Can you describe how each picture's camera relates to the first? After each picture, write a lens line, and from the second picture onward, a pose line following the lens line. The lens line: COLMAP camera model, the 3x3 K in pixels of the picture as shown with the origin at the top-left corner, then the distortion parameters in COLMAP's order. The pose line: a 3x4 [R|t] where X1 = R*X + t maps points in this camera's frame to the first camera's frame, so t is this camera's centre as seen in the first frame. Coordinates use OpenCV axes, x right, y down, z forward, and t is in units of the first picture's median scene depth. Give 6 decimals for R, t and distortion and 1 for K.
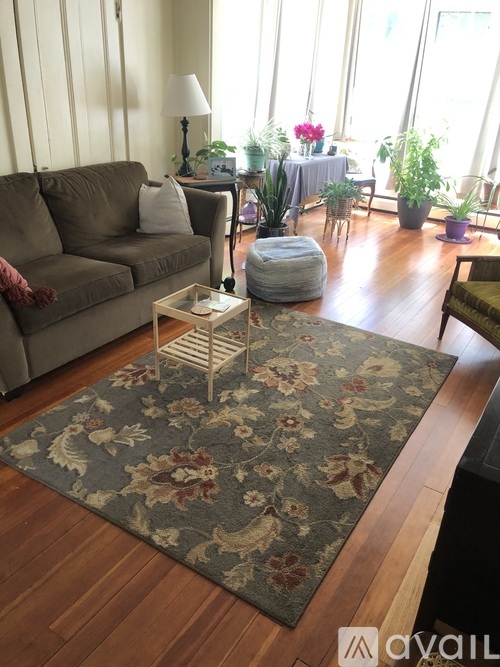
lens RADIAL K [[543.3, 0, 250.0], [0, 543.3, 333.5], [0, 0, 1]] dist [0.040387, -0.010975]
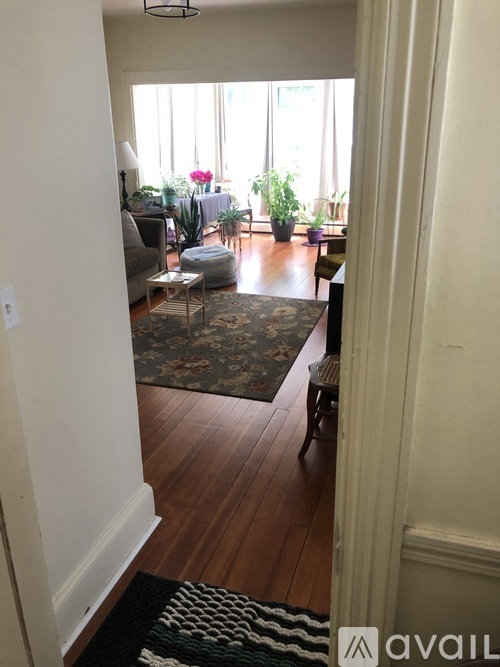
lens RADIAL K [[543.3, 0, 250.0], [0, 543.3, 333.5], [0, 0, 1]] dist [0.040387, -0.010975]
pose [[0.966212, -0.137517, 0.218000, -0.172262], [0.155467, 0.985542, -0.067364, 0.173924], [-0.205585, 0.098979, 0.973621, -0.421226]]
